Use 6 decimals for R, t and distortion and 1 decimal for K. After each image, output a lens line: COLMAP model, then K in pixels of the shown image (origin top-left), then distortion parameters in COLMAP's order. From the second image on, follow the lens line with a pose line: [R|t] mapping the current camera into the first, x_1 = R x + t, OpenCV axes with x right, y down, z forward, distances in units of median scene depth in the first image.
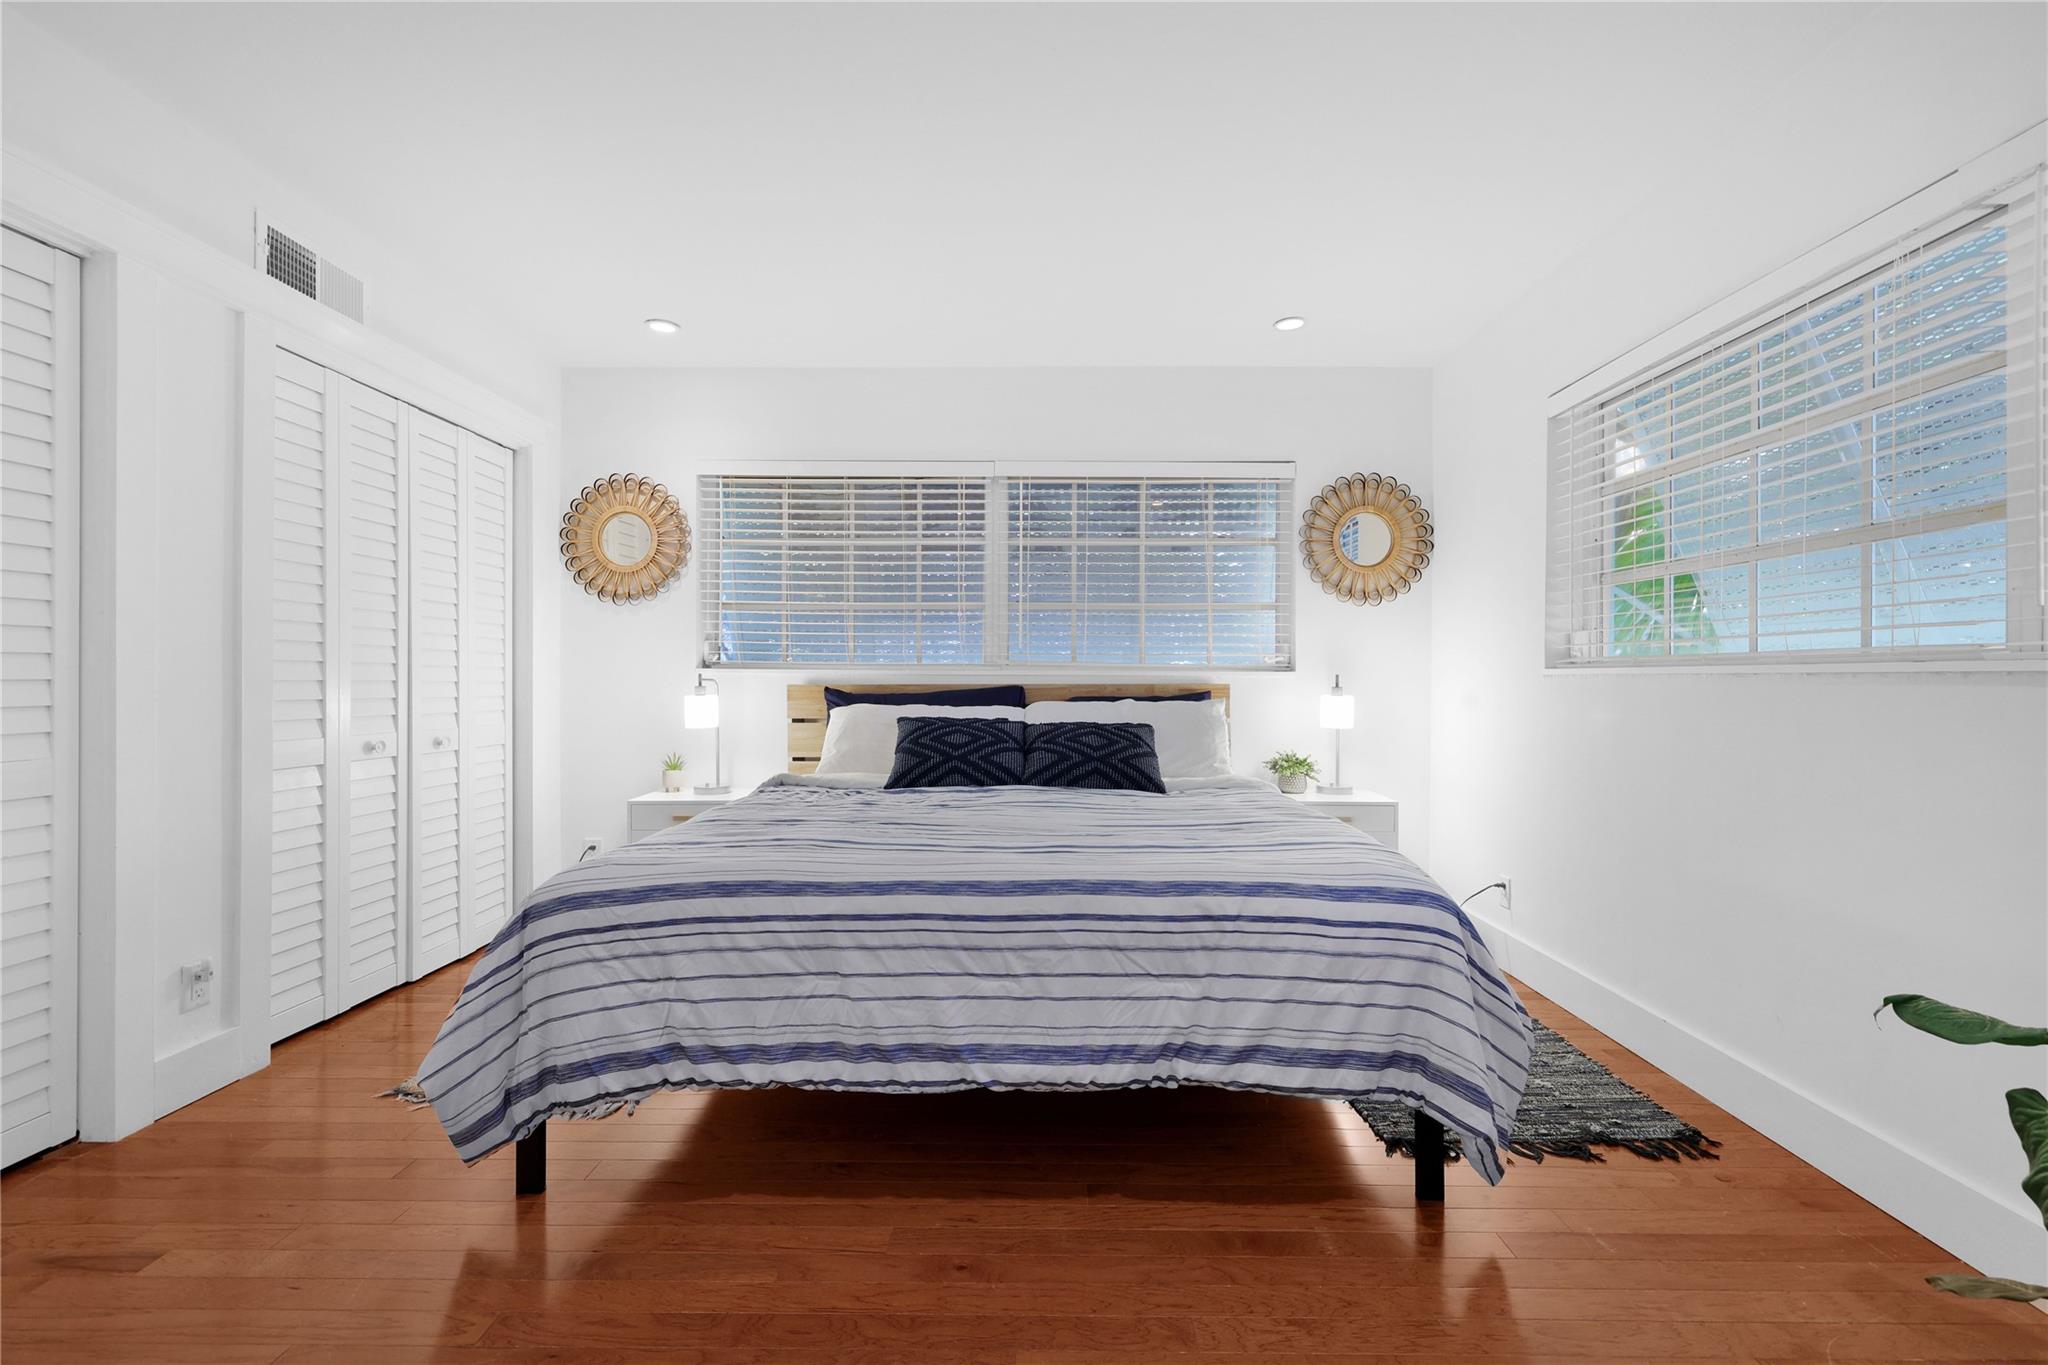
lens RADIAL K [[866.7, 0, 1017.0], [0, 866.7, 682.1], [0, 0, 1]] dist [-0.000519, 0.000257]
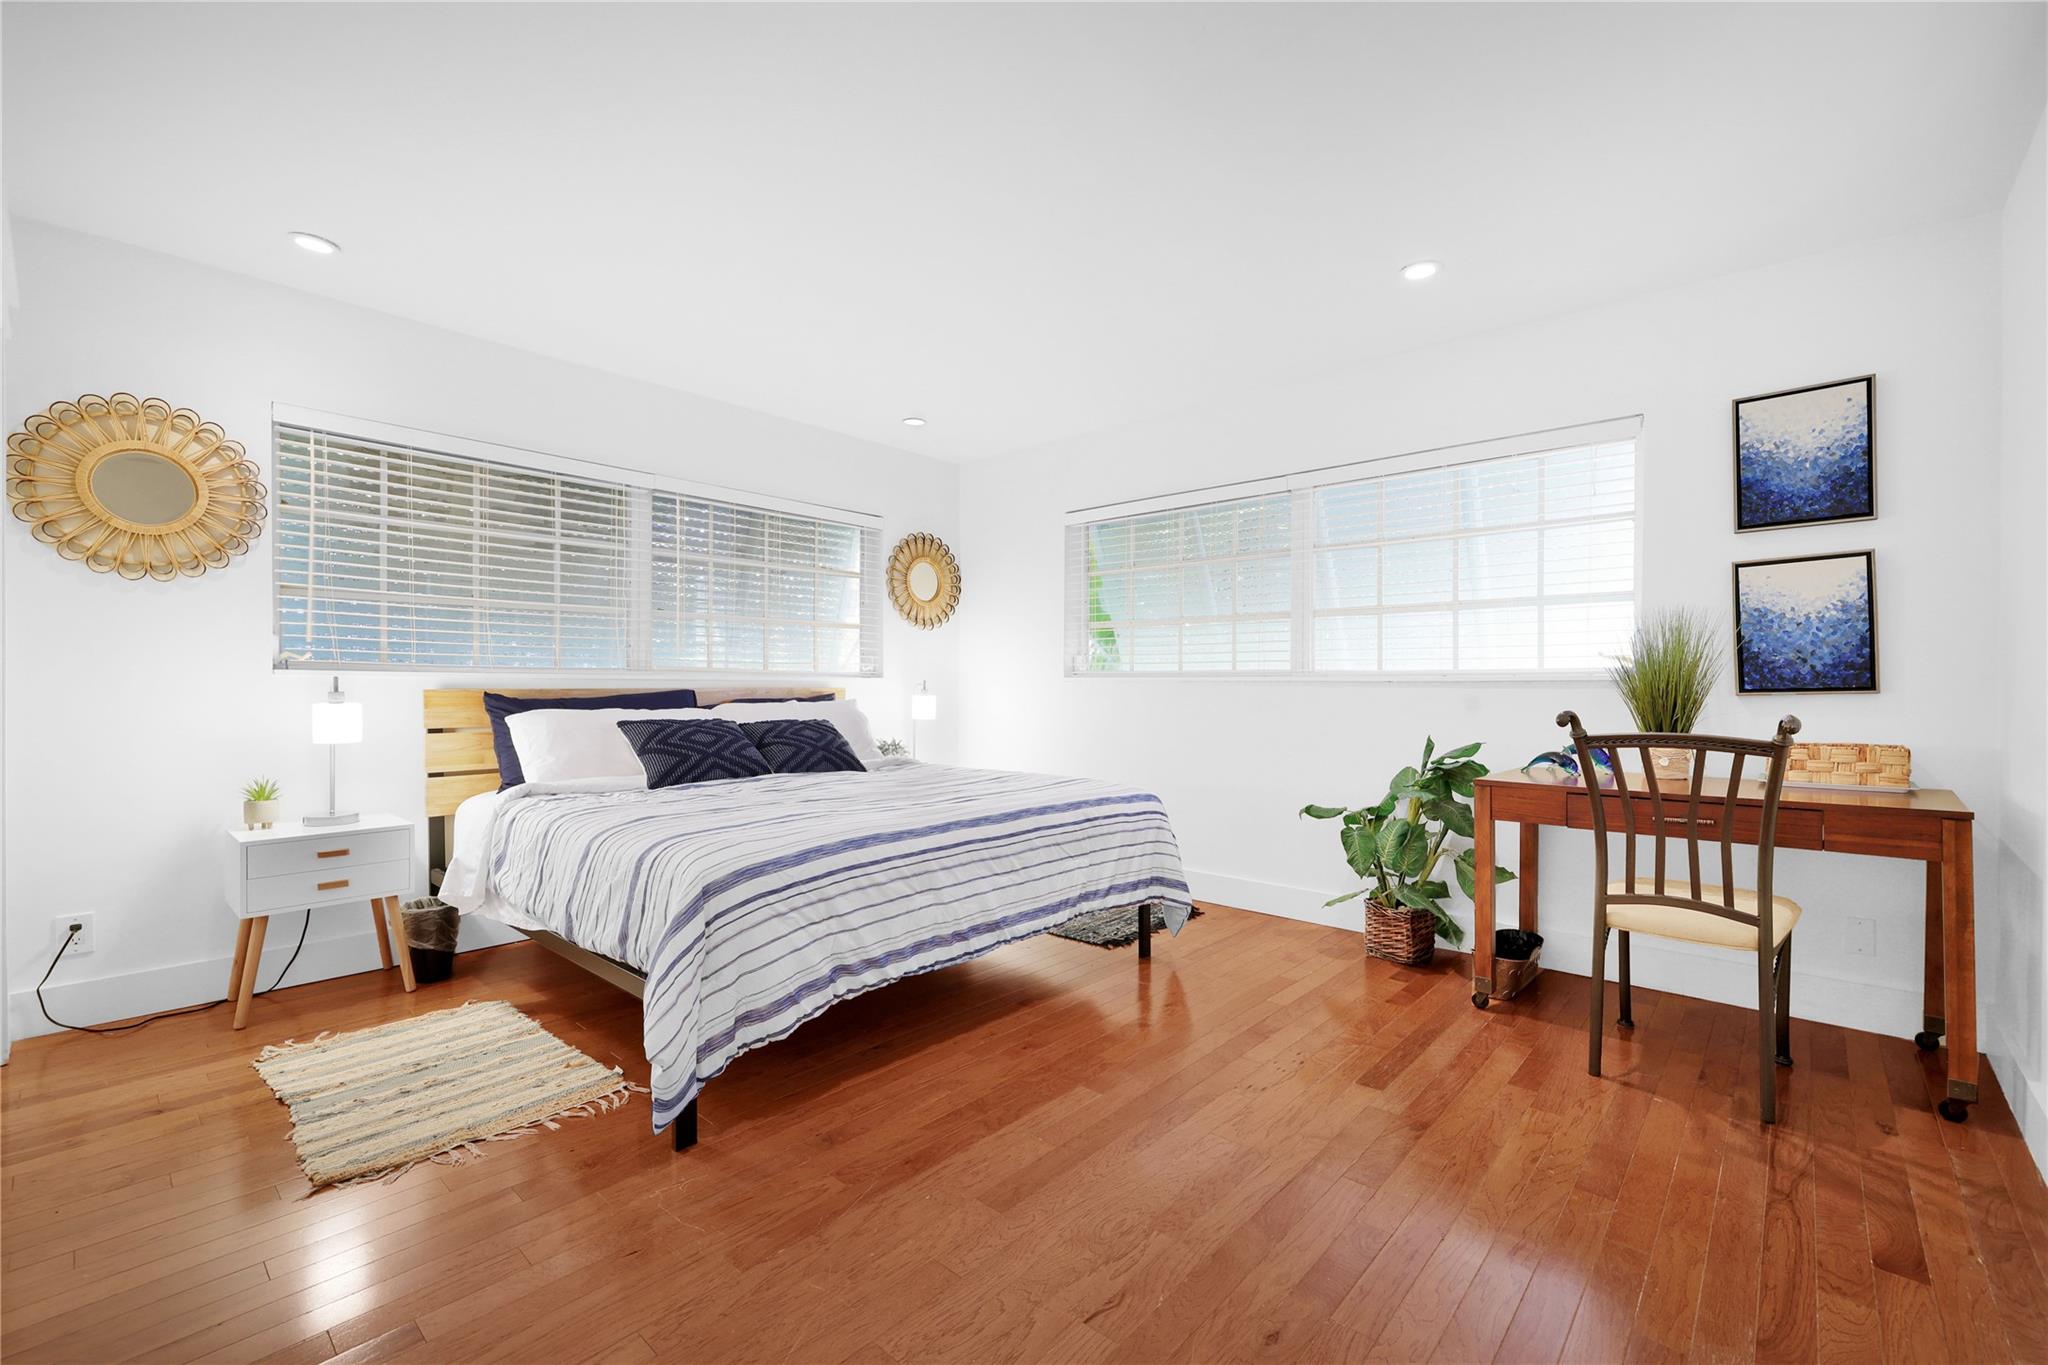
lens RADIAL K [[891.1, 0, 1018.0], [0, 891.1, 688.9], [0, 0, 1]] dist [0.001423, 0.000366]
pose [[0.654921, -0.003813, 0.755688, -0.666625], [0.001476, 0.999992, 0.003766, -0.000383], [-0.755696, -0.001351, 0.654922, -0.039690]]
